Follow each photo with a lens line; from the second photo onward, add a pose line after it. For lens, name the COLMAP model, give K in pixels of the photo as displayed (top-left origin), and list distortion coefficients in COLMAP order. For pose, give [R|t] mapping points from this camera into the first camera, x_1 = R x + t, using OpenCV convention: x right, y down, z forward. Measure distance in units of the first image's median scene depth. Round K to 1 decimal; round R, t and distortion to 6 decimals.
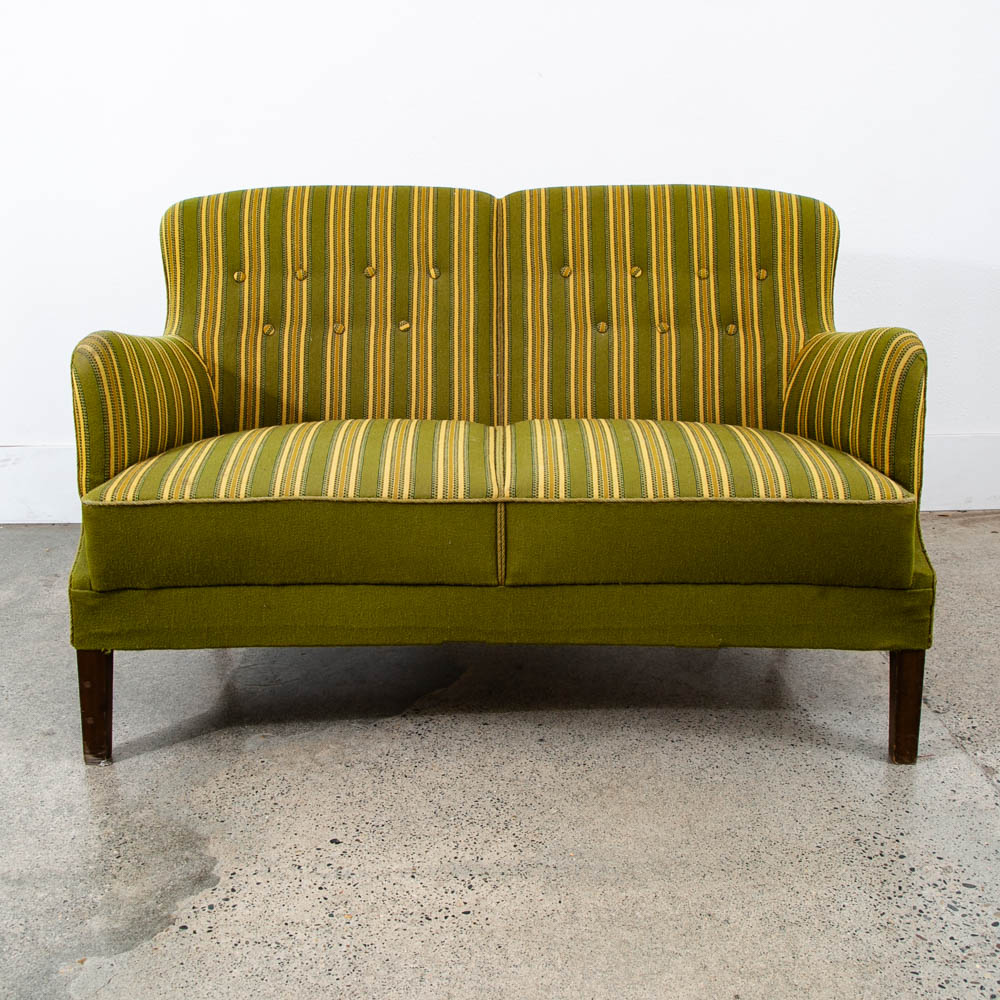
lens RADIAL K [[1258.4, 0, 490.2], [0, 1258.4, 411.5], [0, 0, 1]] dist [-0.082198, 0.000000]
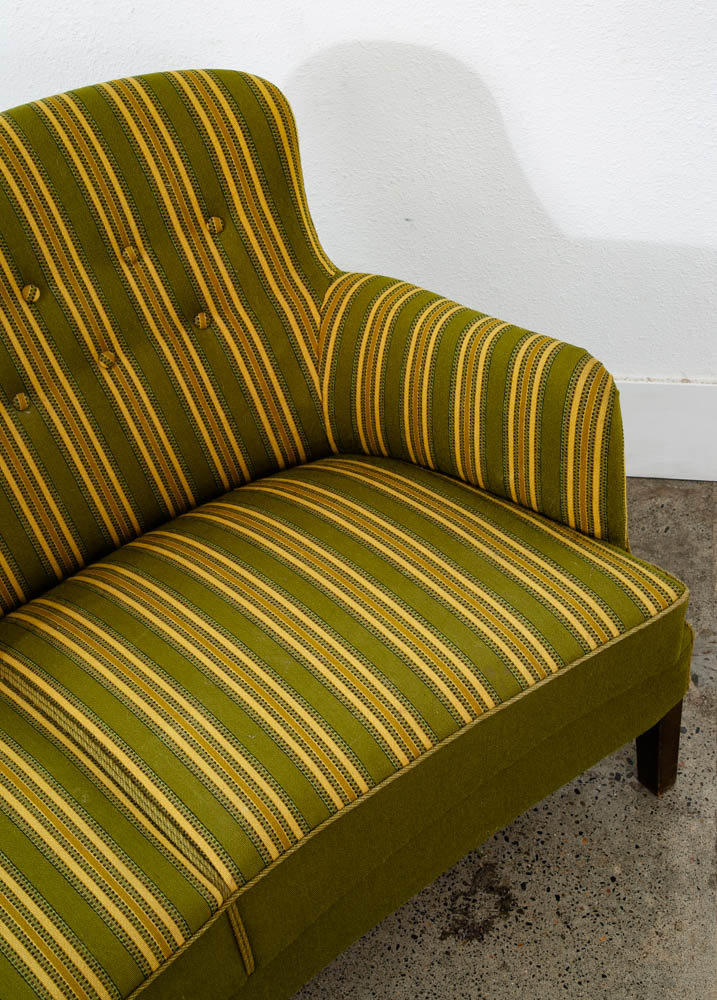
lens RADIAL K [[1377.7, 0, 372.3], [0, 1377.7, 456.3], [0, 0, 1]] dist [0.057108, 0.000000]
pose [[0.714294, -0.501599, 0.488039, -0.162576], [0.224906, 0.824886, 0.518633, -0.441109], [-0.662722, -0.260693, 0.702024, 0.501874]]
